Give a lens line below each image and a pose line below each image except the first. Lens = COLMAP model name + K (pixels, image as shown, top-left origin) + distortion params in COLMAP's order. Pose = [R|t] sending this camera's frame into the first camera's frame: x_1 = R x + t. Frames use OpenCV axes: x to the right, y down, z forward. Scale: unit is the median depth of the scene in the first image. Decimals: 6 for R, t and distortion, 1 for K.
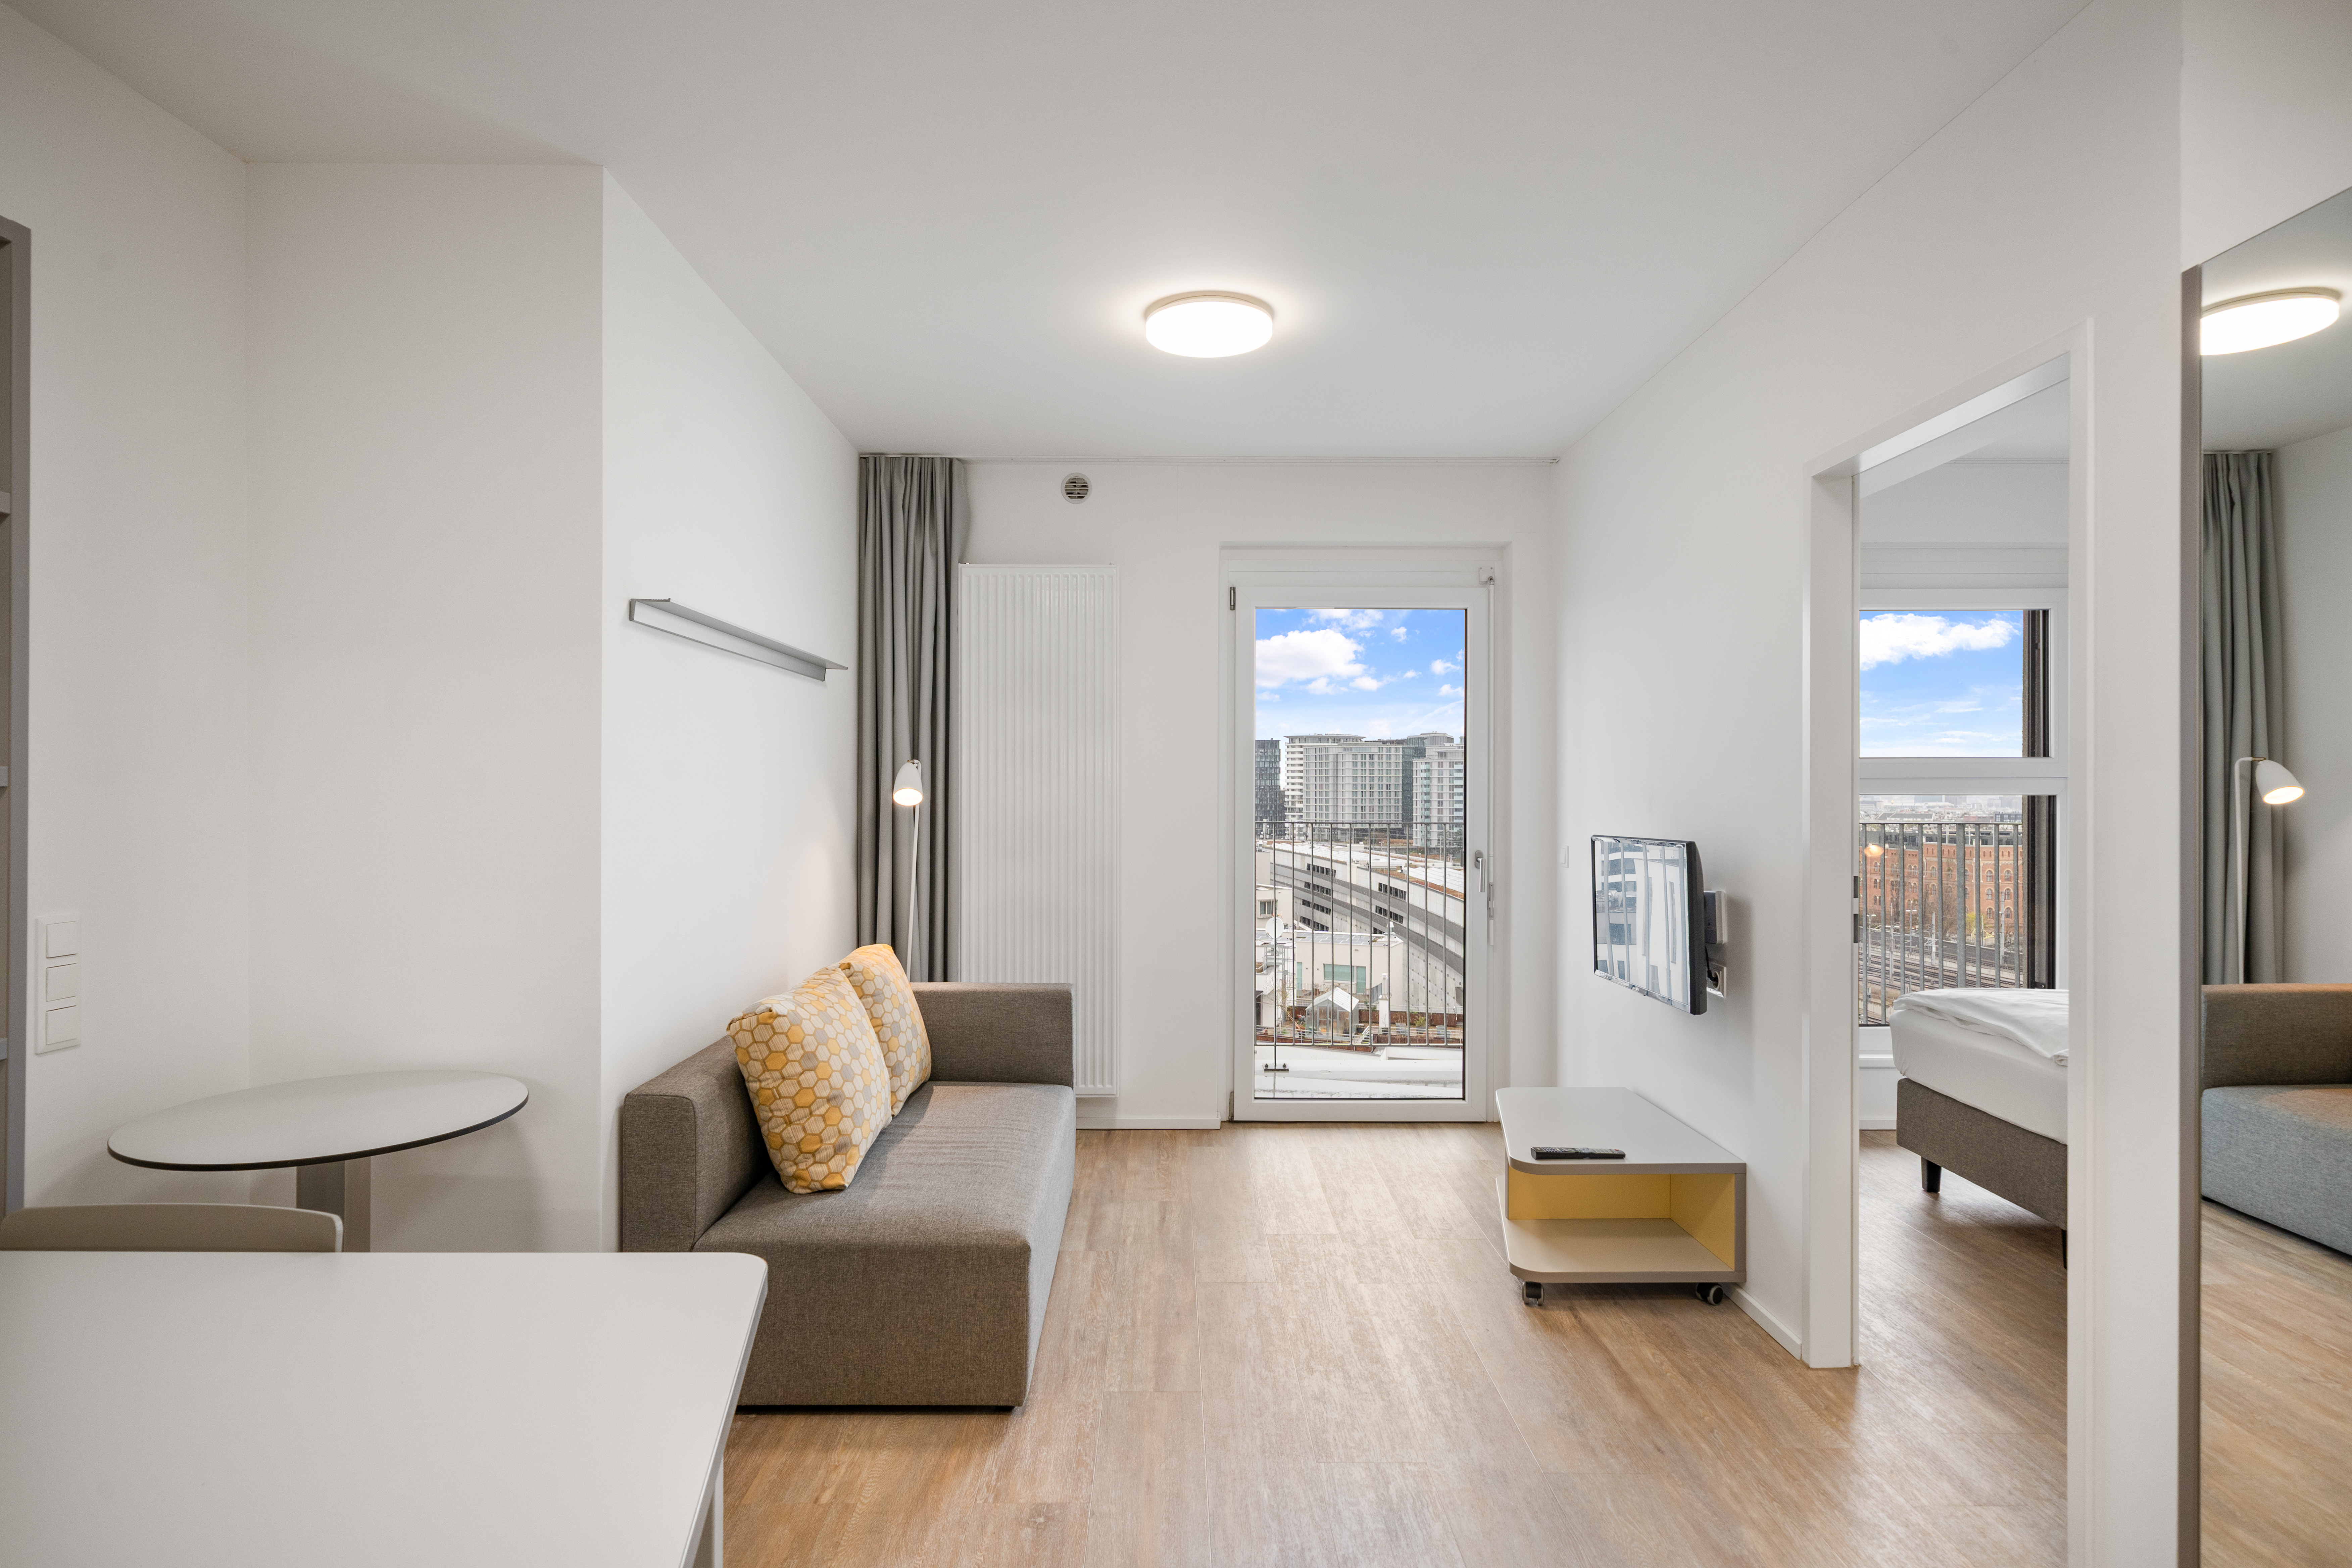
lens RADIAL K [[1248.4, 0, 1176.0], [0, 1248.4, 784.0], [0, 0, 1]] dist [0.028518, 0.000167]
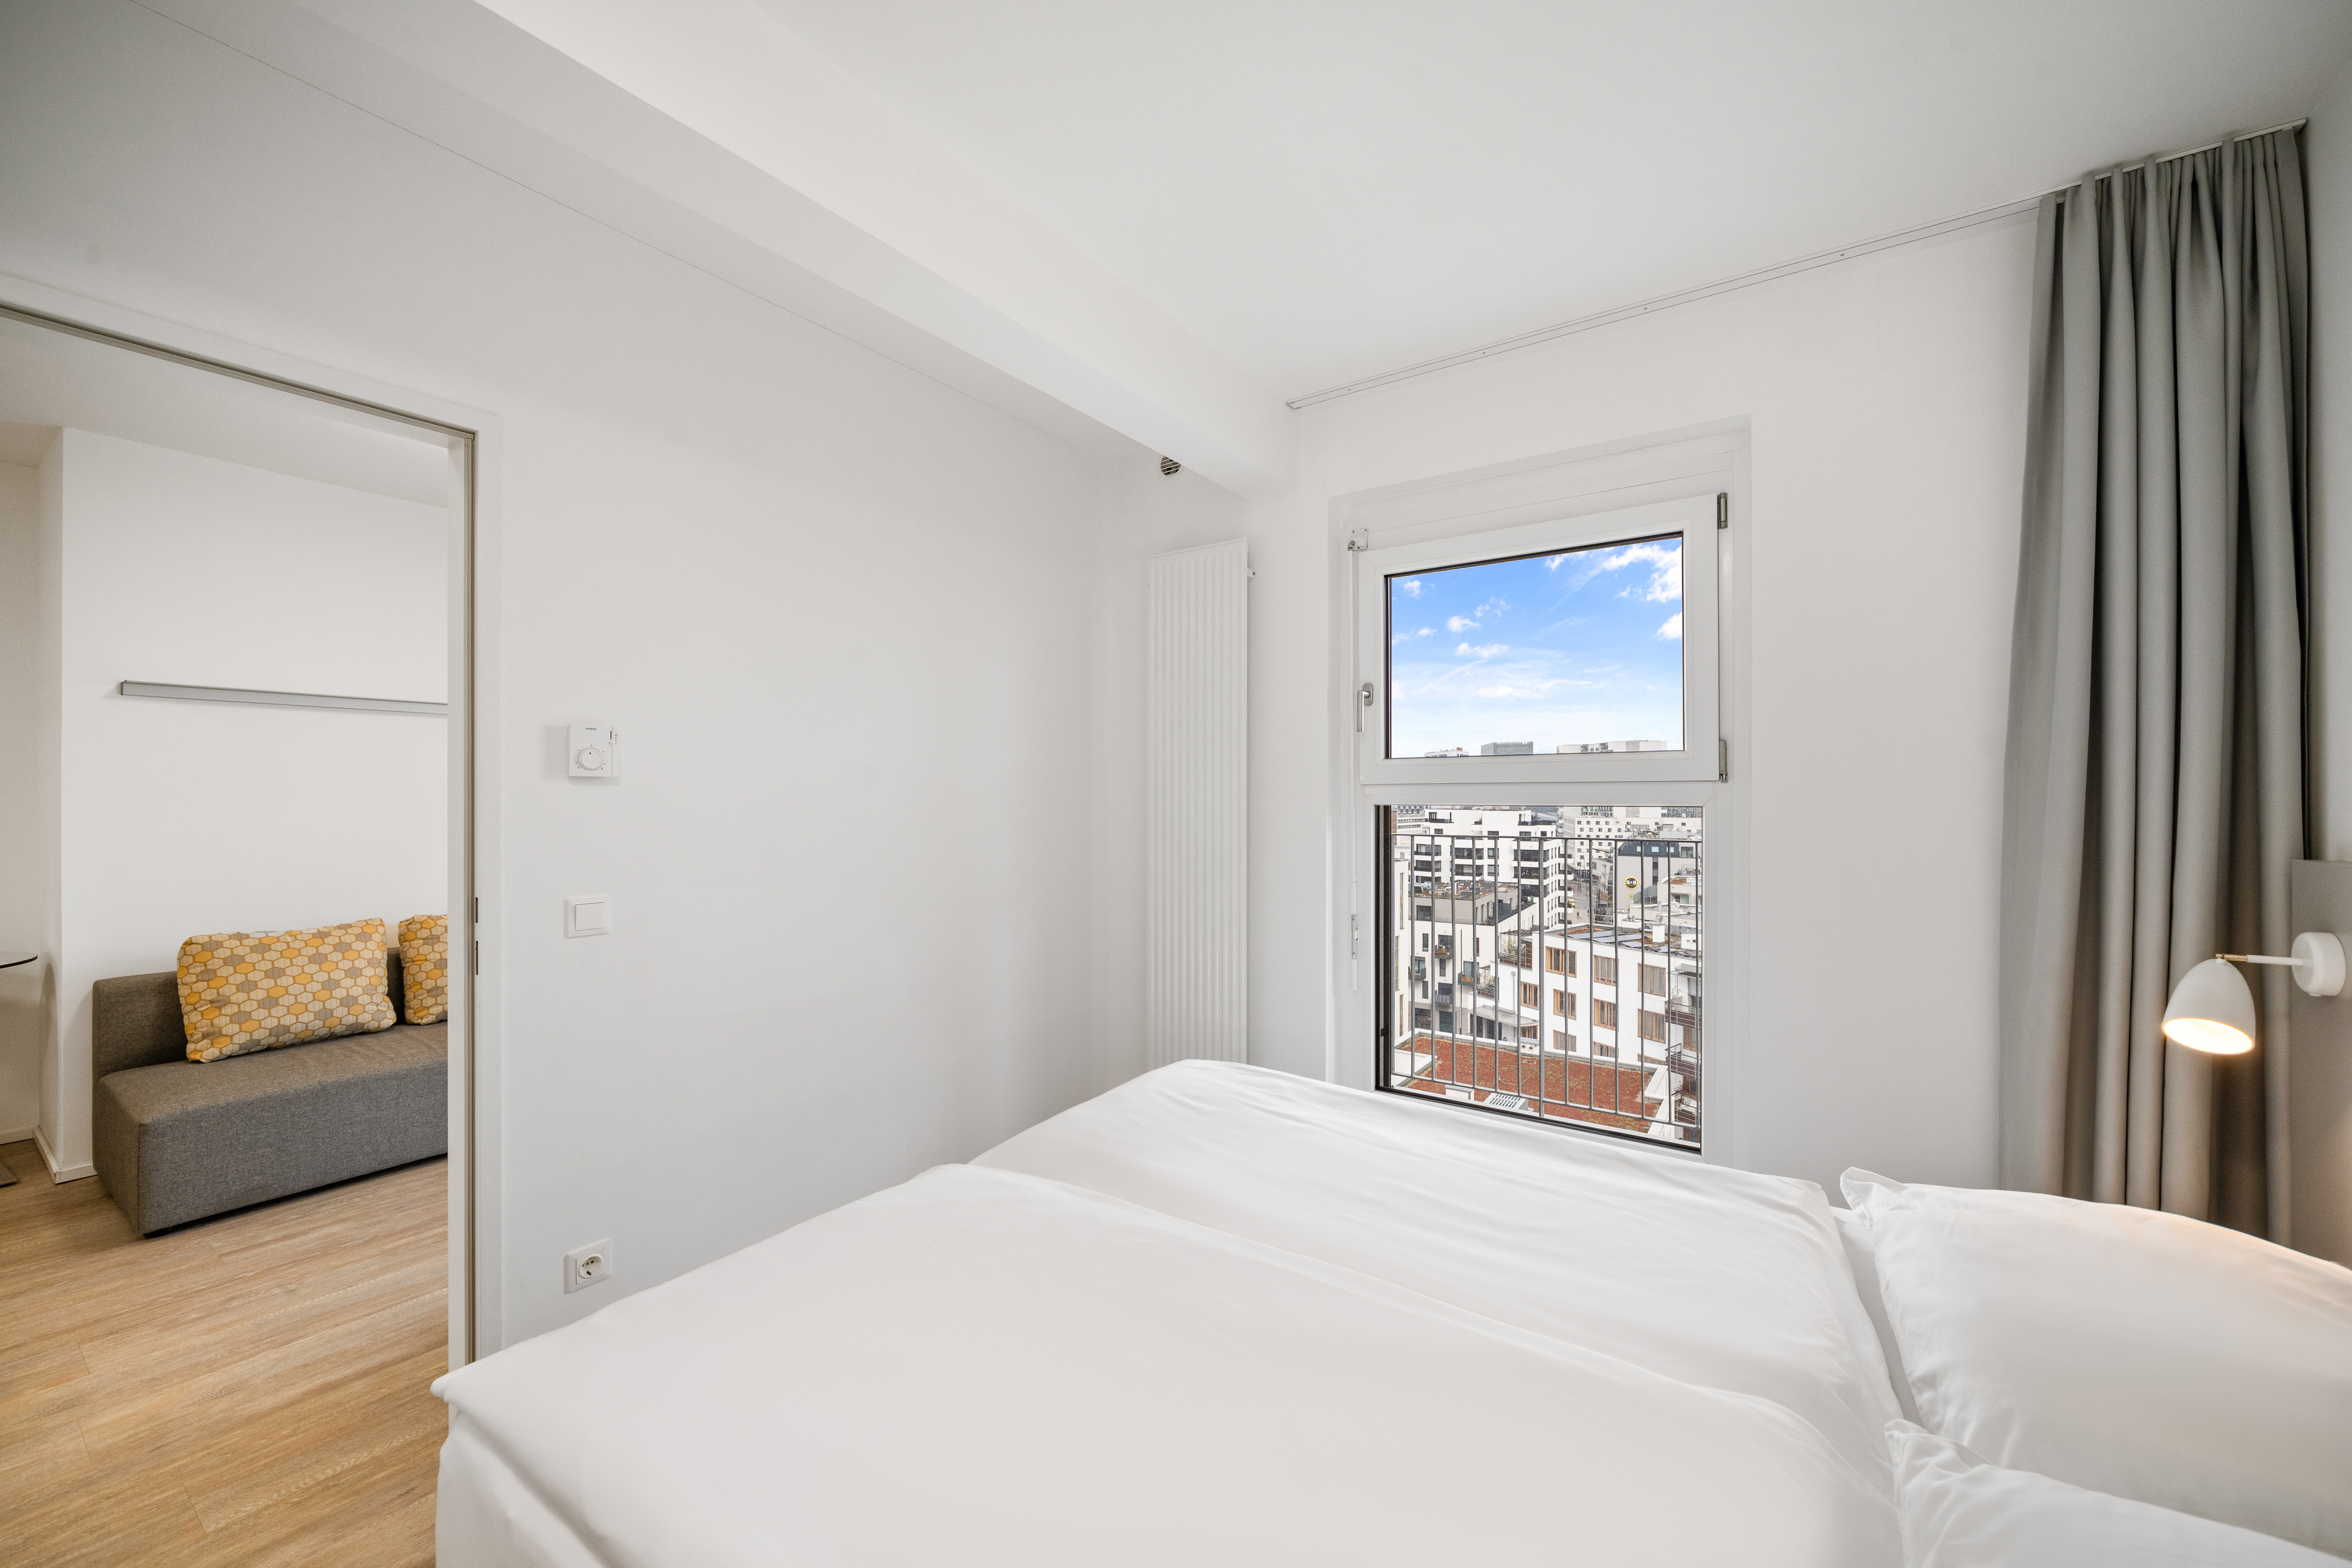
lens RADIAL K [[906.4, 0, 1168.1], [0, 906.4, 797.8], [0, 0, 1]] dist [-0.000956, -0.000060]
pose [[0.817617, 0.001314, -0.575761, 0.890237], [0.000848, 0.999994, 0.003488, 0.001802], [0.575762, -0.003340, 0.817610, 0.531545]]
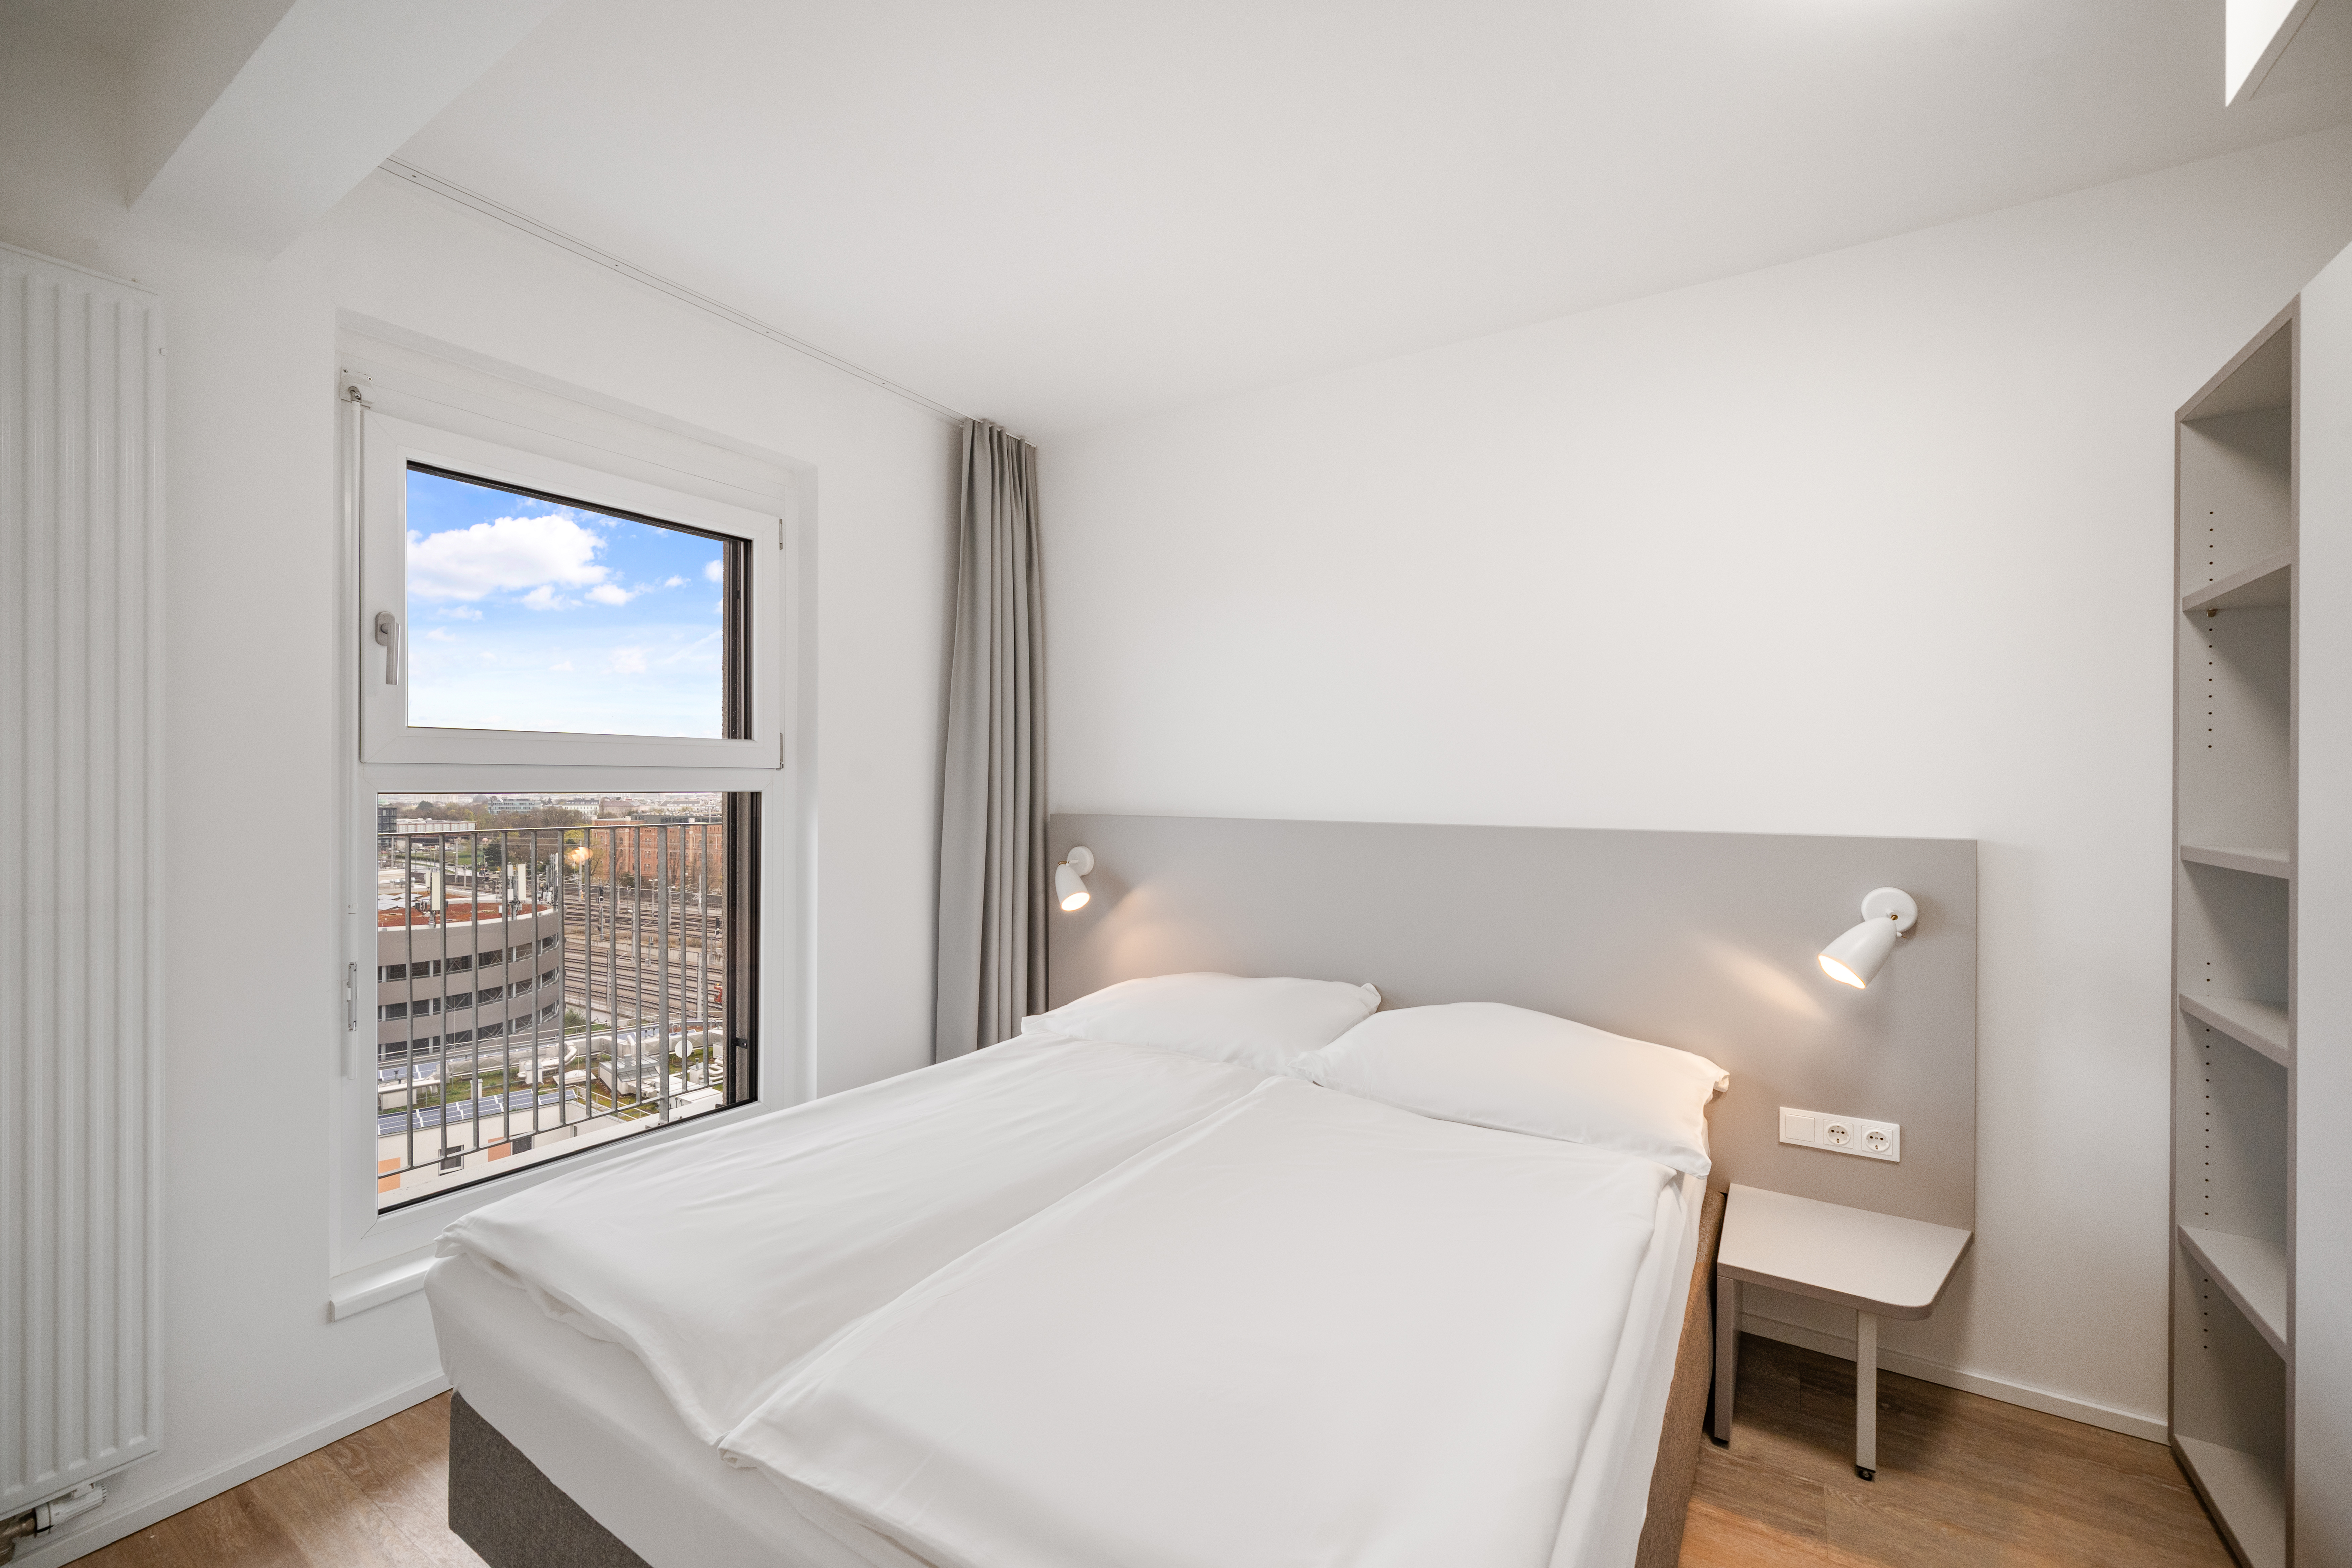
lens RADIAL K [[953.6, 0, 1176.0], [0, 953.6, 784.0], [0, 0, 1]] dist [0.001503, 0.000101]
pose [[0.541093, 0.000383, 0.840963, 0.421120], [-0.007029, 0.999967, 0.004067, 0.000625], [-0.840933, -0.008111, 0.541078, 0.581117]]
